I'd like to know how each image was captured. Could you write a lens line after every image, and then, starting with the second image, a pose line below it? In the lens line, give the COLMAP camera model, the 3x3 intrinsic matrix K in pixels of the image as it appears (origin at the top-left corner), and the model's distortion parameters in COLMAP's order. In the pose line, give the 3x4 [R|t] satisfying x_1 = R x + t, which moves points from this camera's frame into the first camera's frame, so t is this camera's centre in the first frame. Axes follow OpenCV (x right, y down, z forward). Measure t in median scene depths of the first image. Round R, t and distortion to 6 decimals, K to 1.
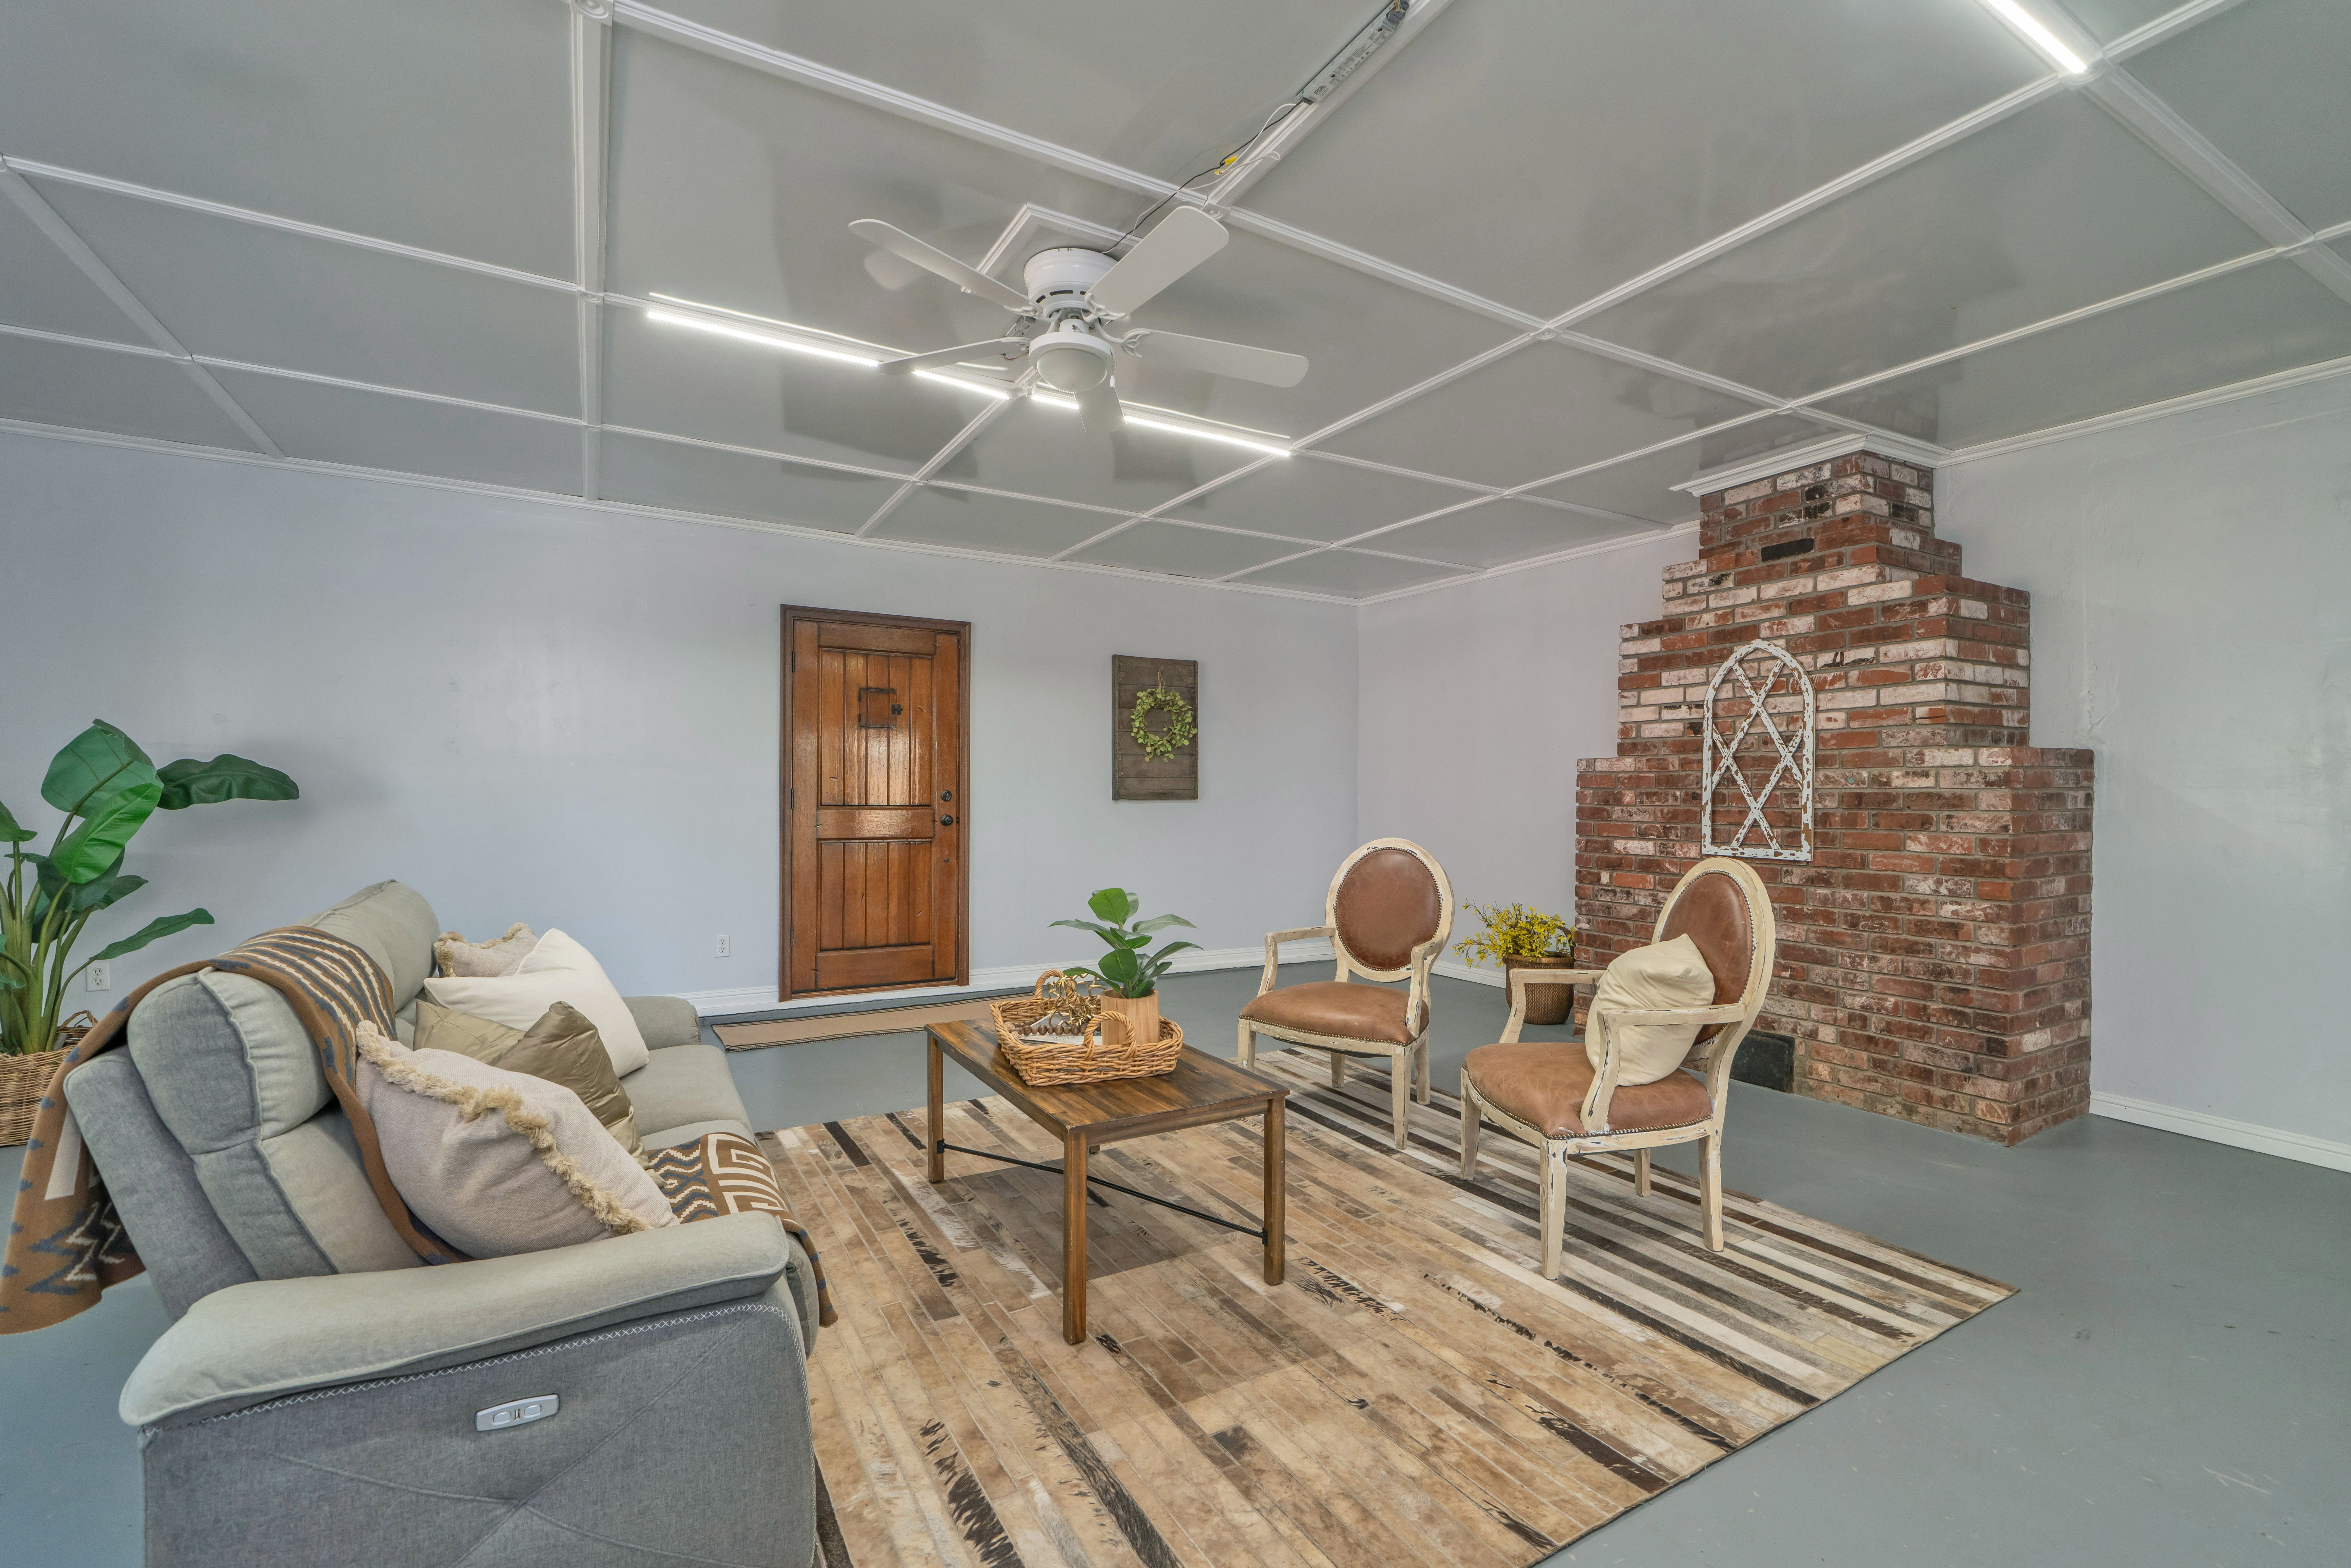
lens RADIAL K [[1010.3, 0, 1158.6], [0, 1010.3, 795.2], [0, 0, 1]] dist [0.001182, 0.000466]
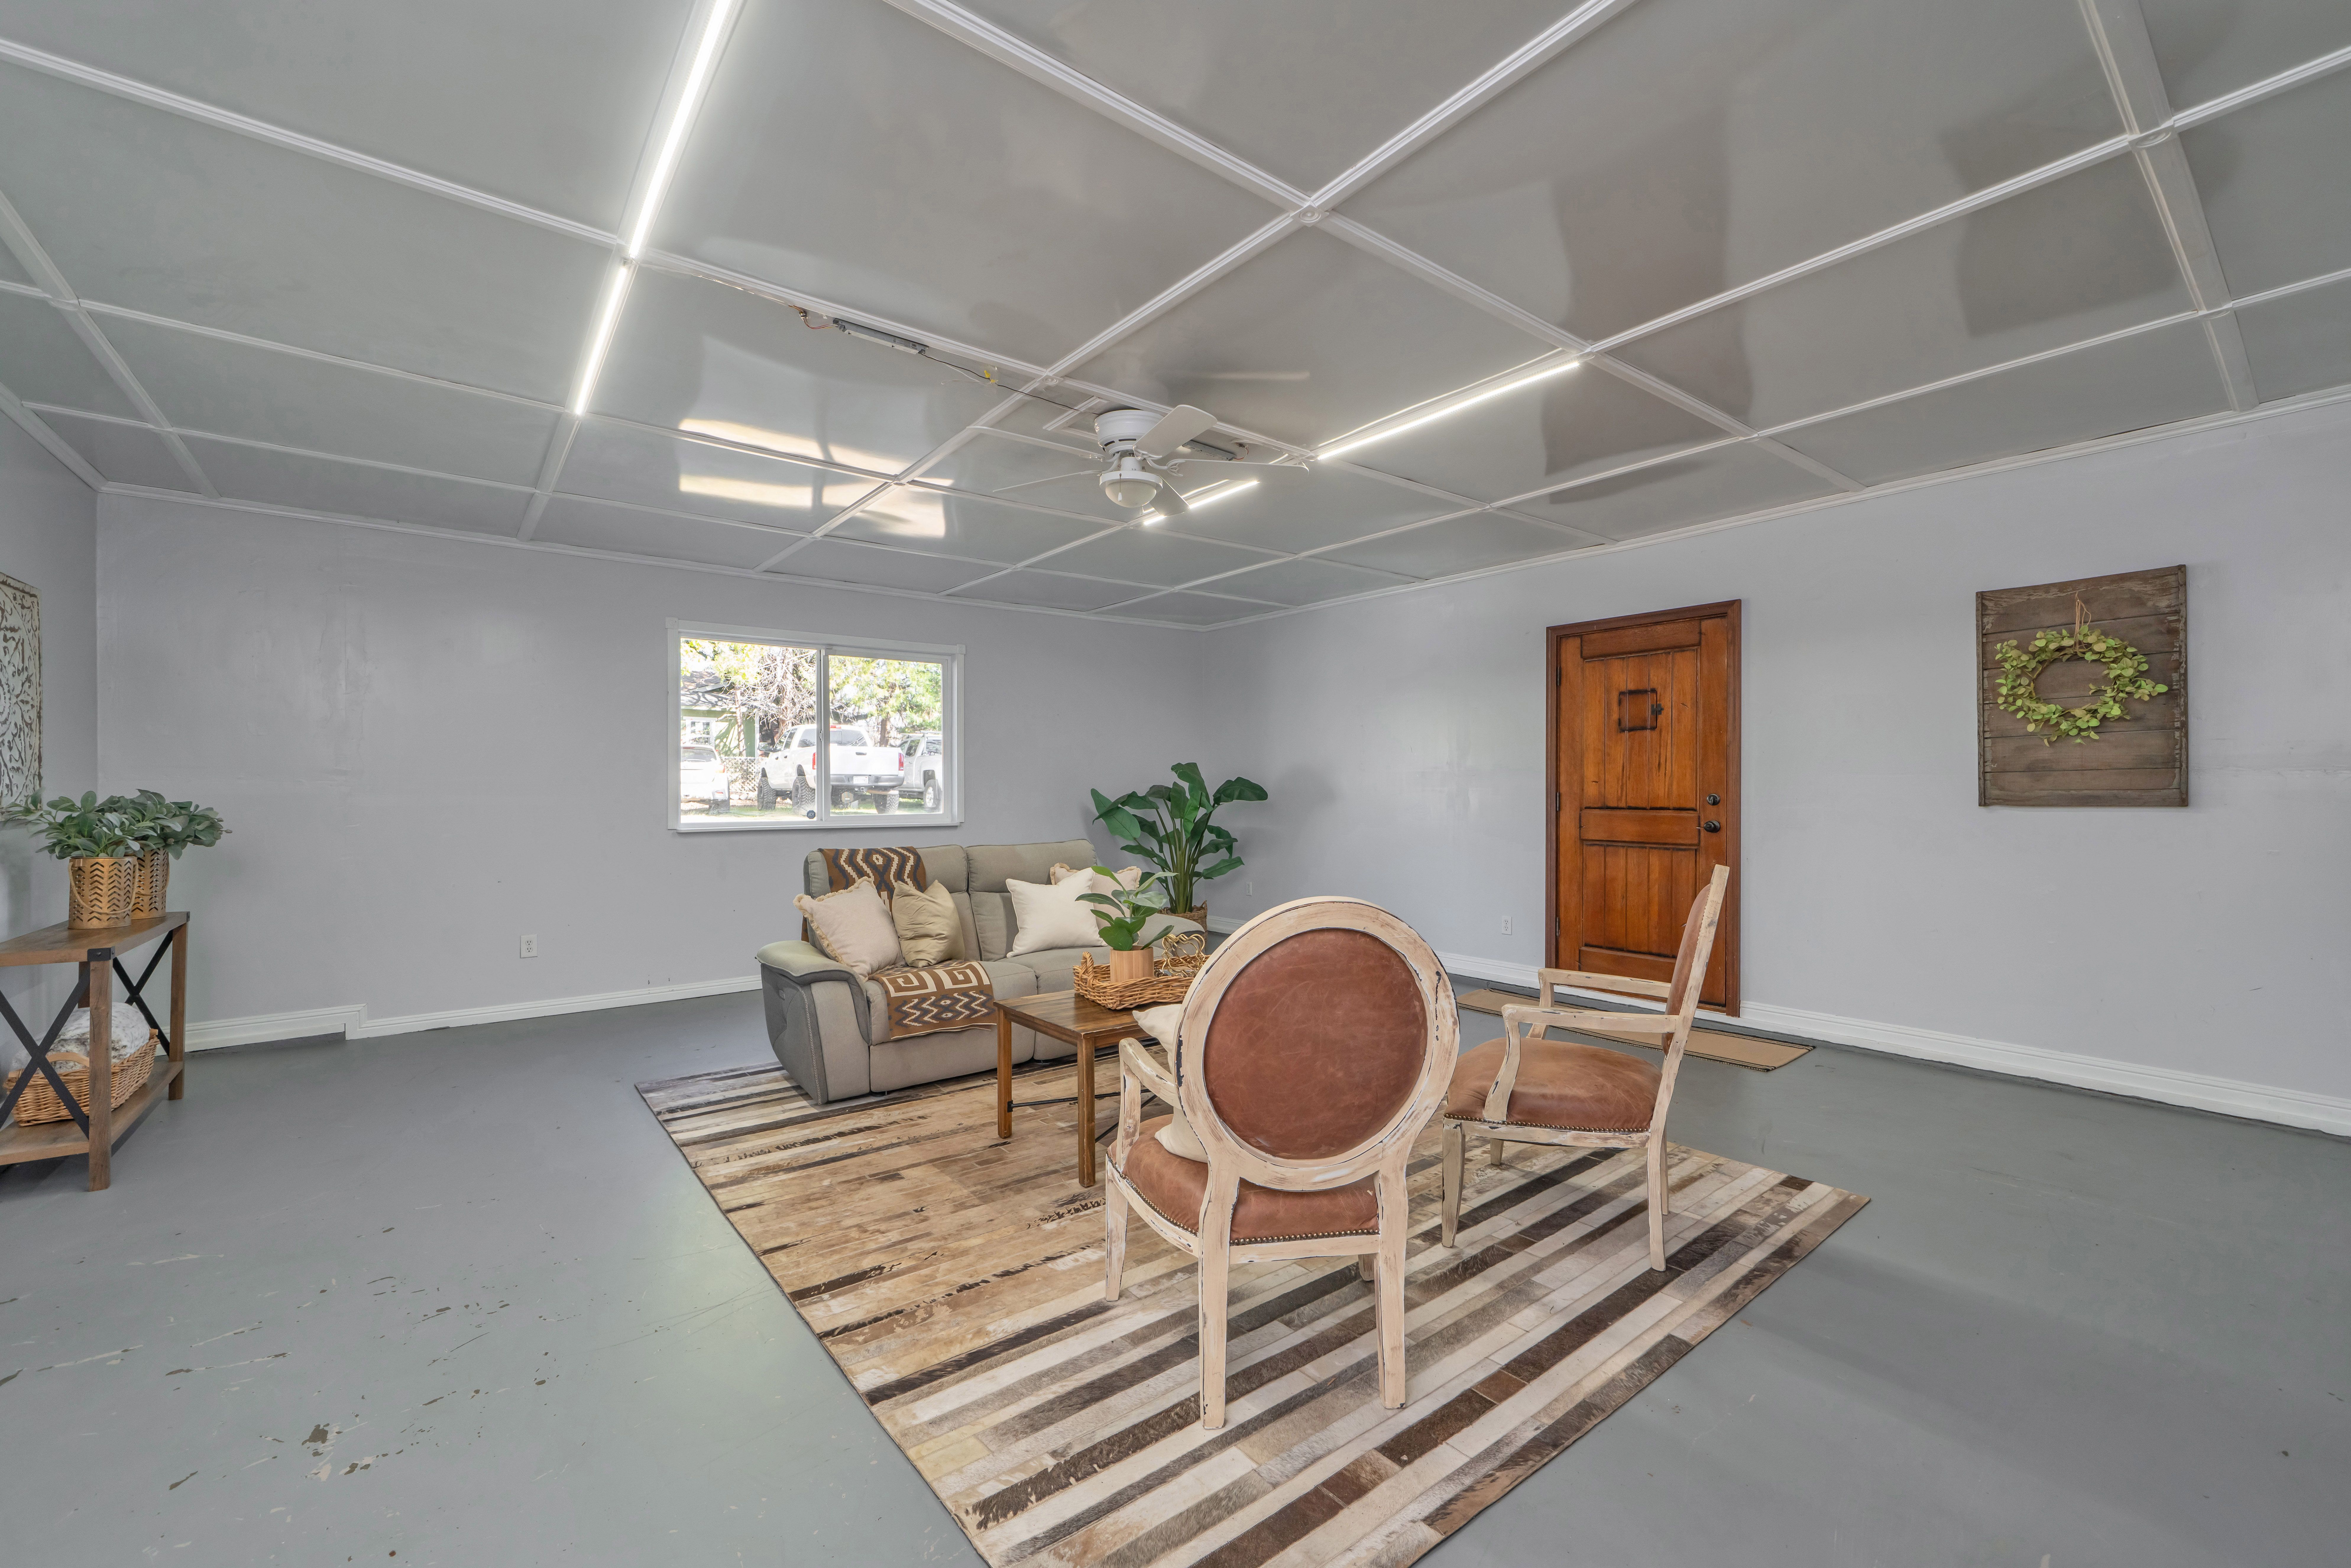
lens RADIAL K [[954.3, 0, 1160.5], [0, 954.3, 795.0], [0, 0, 1]] dist [-0.000501, -0.000119]
pose [[0.134159, -0.002247, -0.990957, 0.810681], [0.001388, 0.999997, -0.002080, -0.002643], [0.990959, -0.001096, 0.134162, 0.575461]]
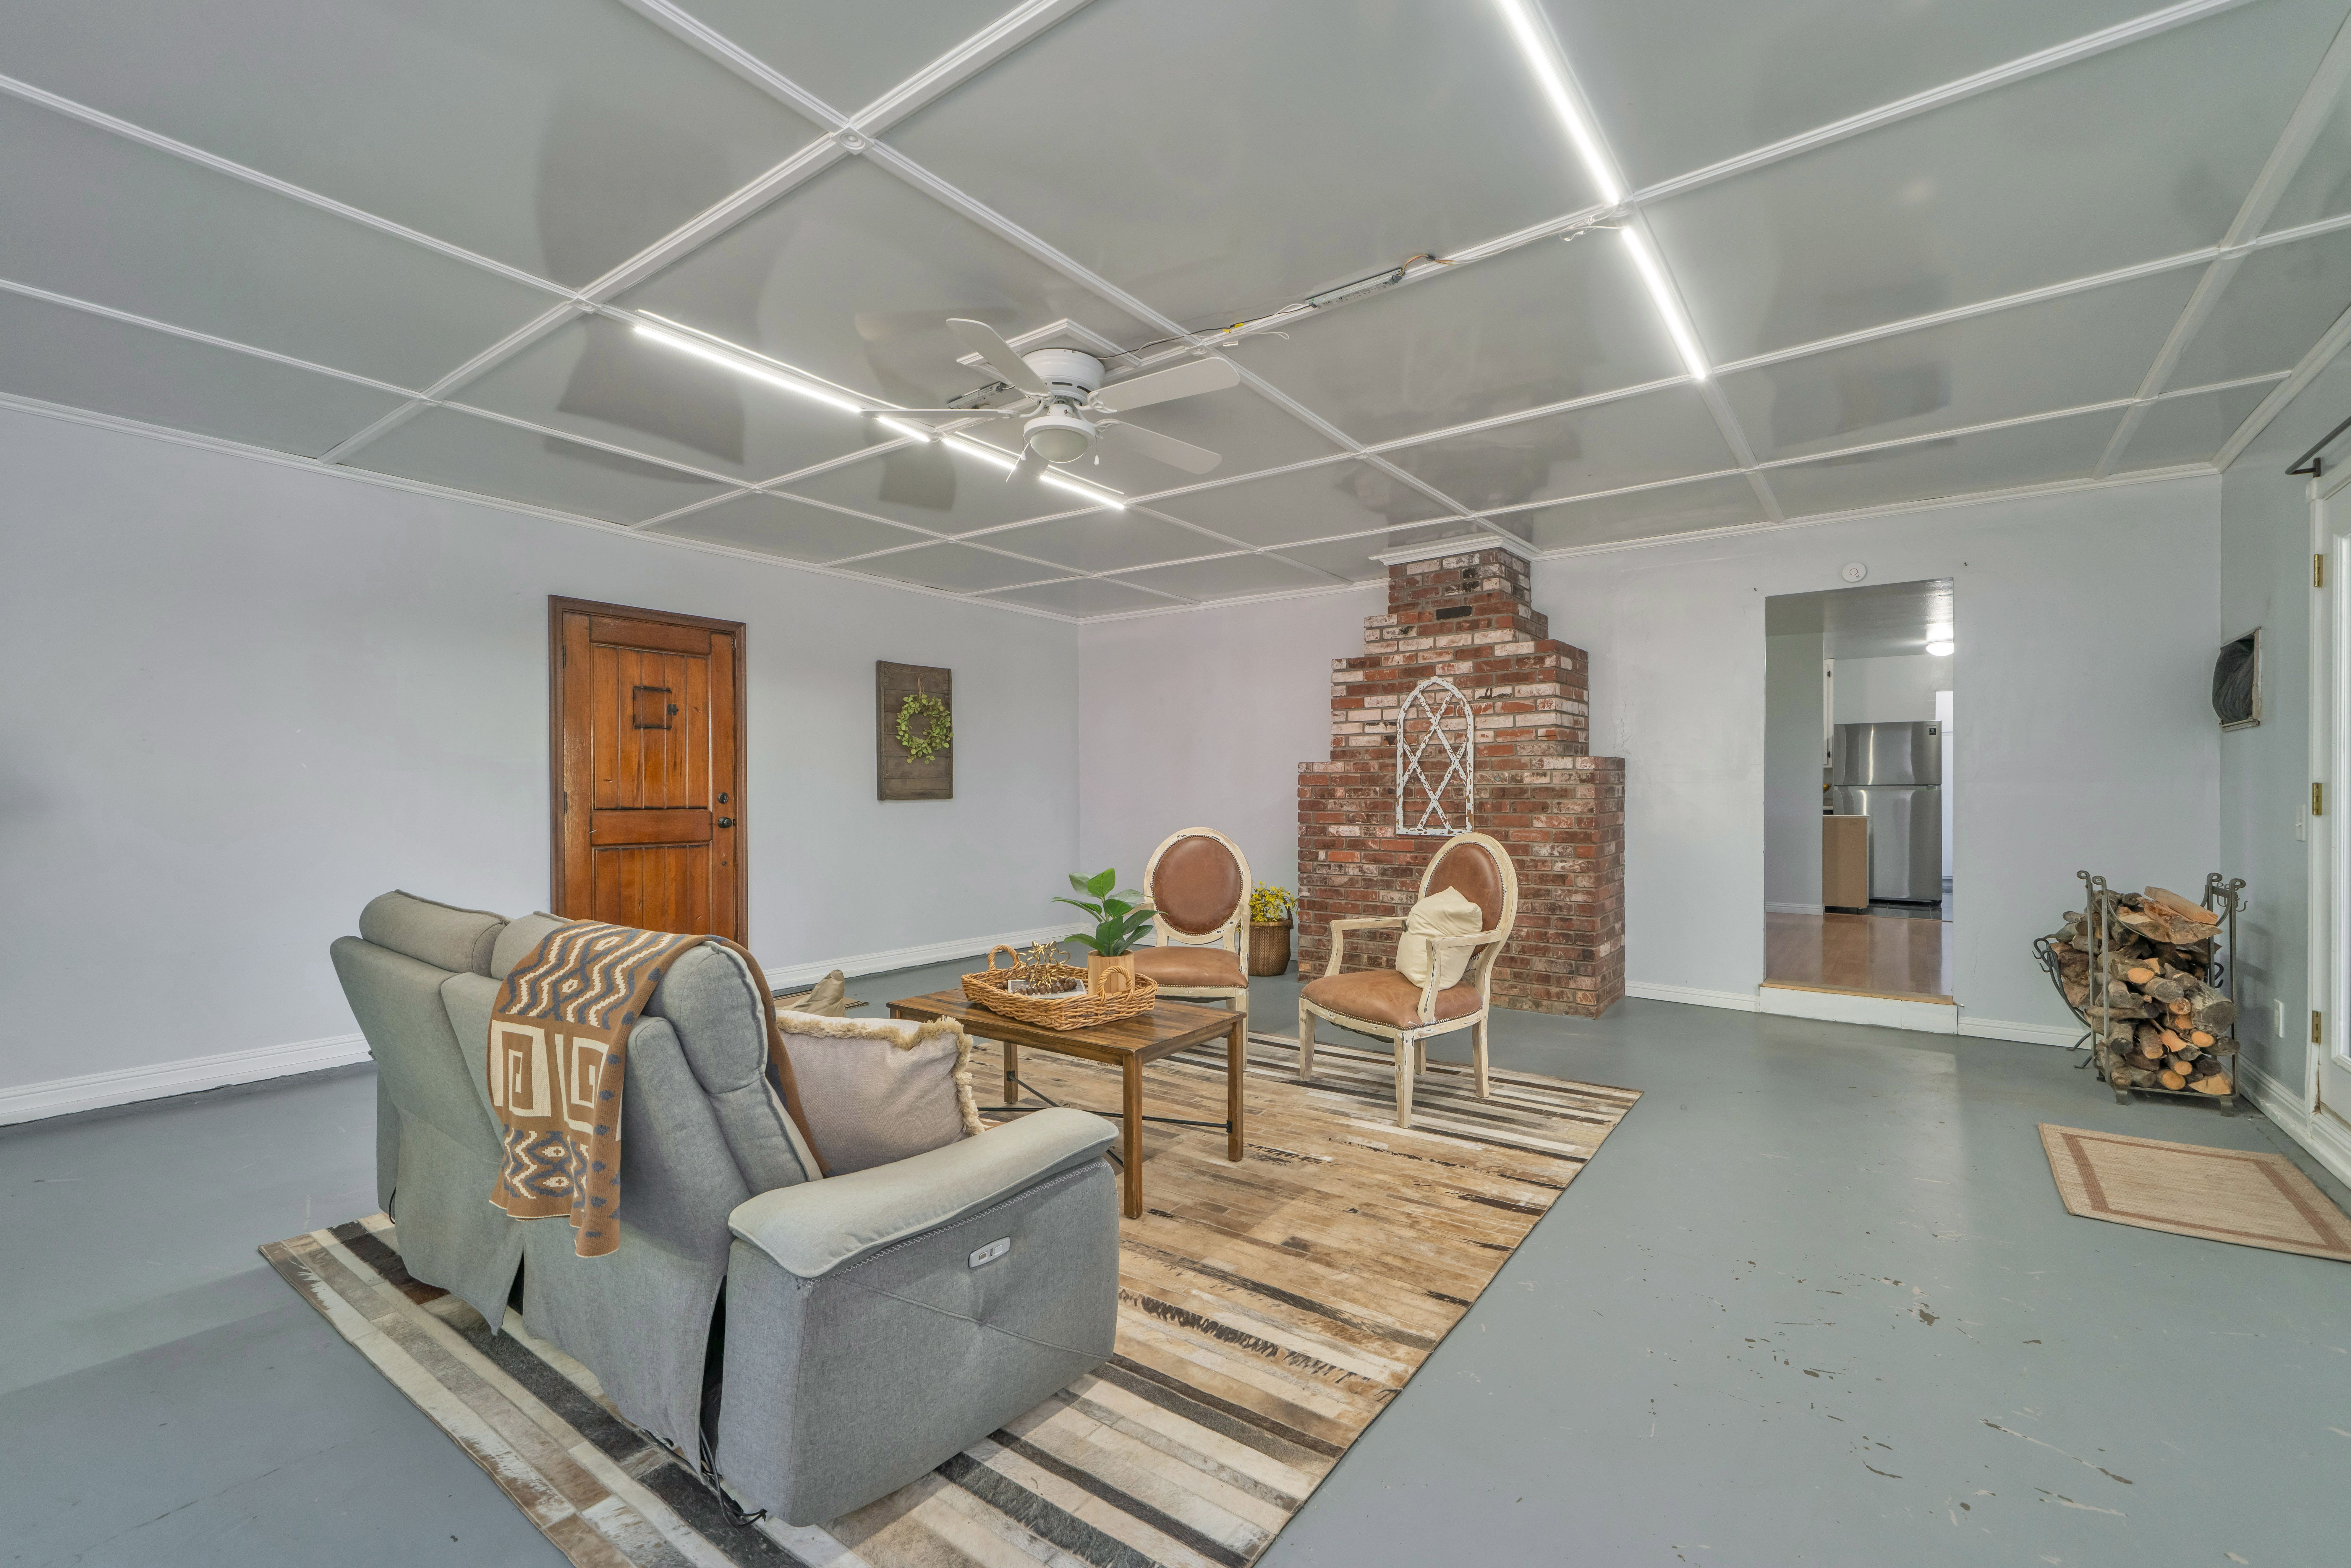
lens RADIAL K [[1010.3, 0, 1158.6], [0, 1010.3, 795.2], [0, 0, 1]] dist [0.001182, 0.000466]
pose [[0.915324, -0.010721, 0.402575, -0.313131], [0.010367, 0.999942, 0.003059, -0.000912], [-0.402584, 0.001374, 0.915382, -0.107042]]
